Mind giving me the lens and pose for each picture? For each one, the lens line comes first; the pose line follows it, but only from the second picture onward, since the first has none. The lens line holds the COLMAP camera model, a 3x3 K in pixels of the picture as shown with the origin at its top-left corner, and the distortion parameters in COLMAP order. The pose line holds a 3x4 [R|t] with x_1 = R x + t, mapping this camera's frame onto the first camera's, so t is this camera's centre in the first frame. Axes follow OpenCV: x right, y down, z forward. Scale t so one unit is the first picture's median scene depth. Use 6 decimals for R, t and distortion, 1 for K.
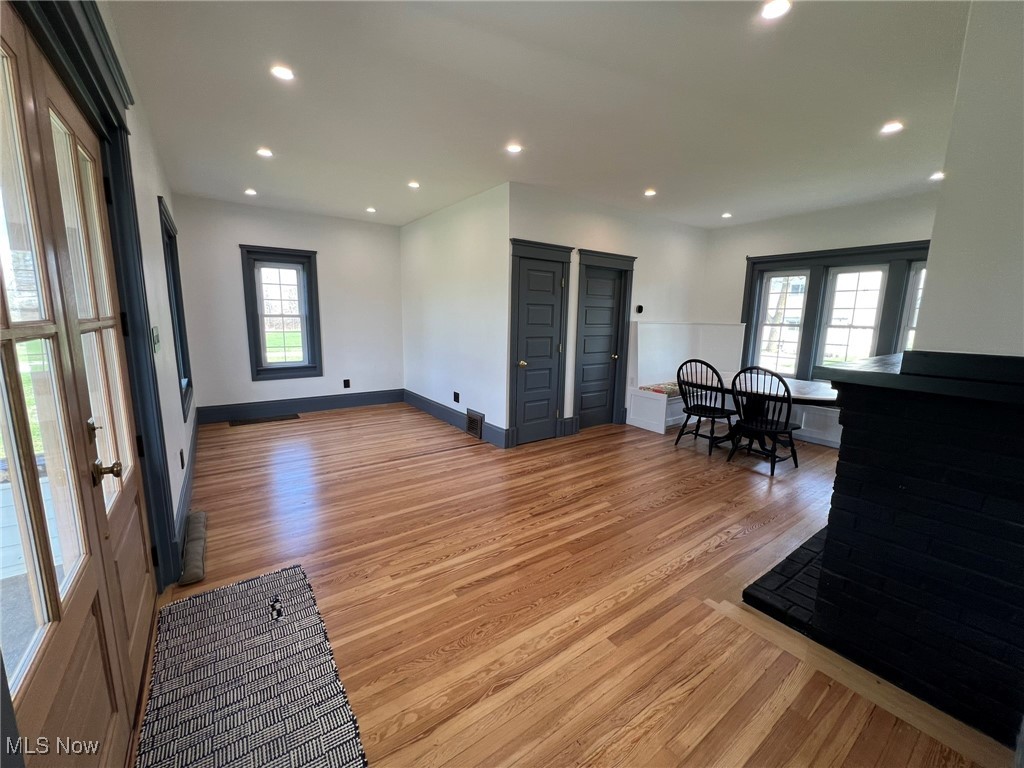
lens RADIAL K [[411.1, 0, 508.5], [0, 411.1, 382.6], [0, 0, 1]] dist [0.000962, -0.000345]
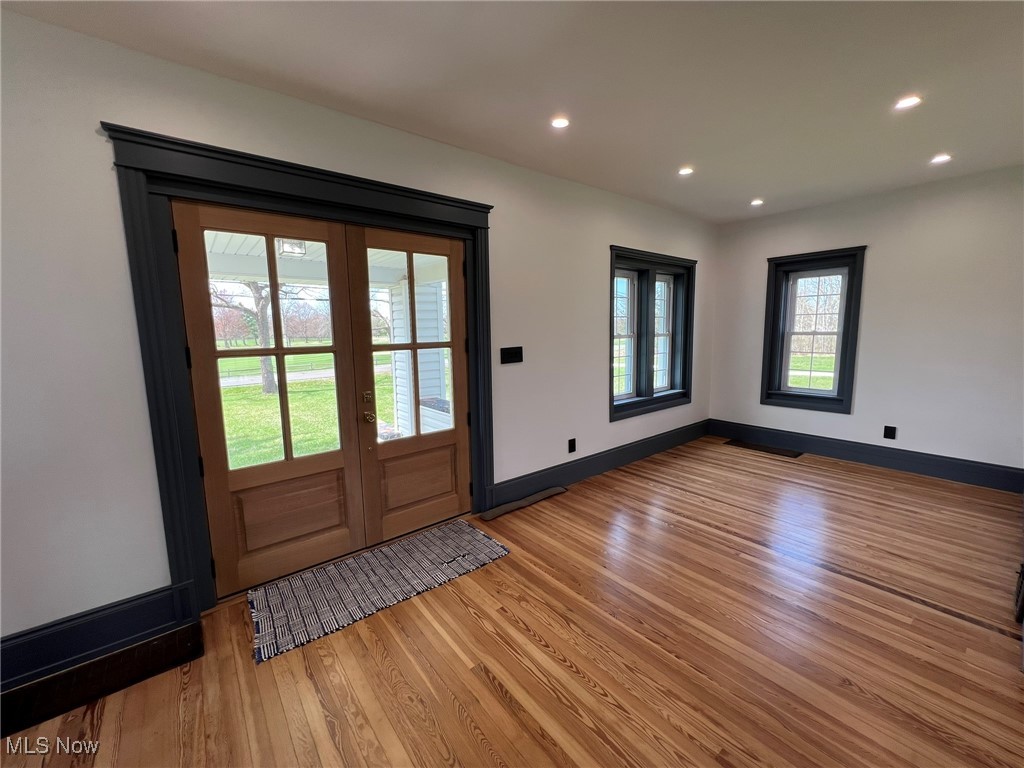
lens RADIAL K [[411.1, 0, 510.1], [0, 411.1, 382.9], [0, 0, 1]] dist [0.000962, -0.000345]
pose [[0.057413, 0.114600, -0.991751, 0.365348], [-0.144514, 0.983881, 0.105325, -0.093149], [0.987836, 0.137275, 0.073049, 0.515241]]
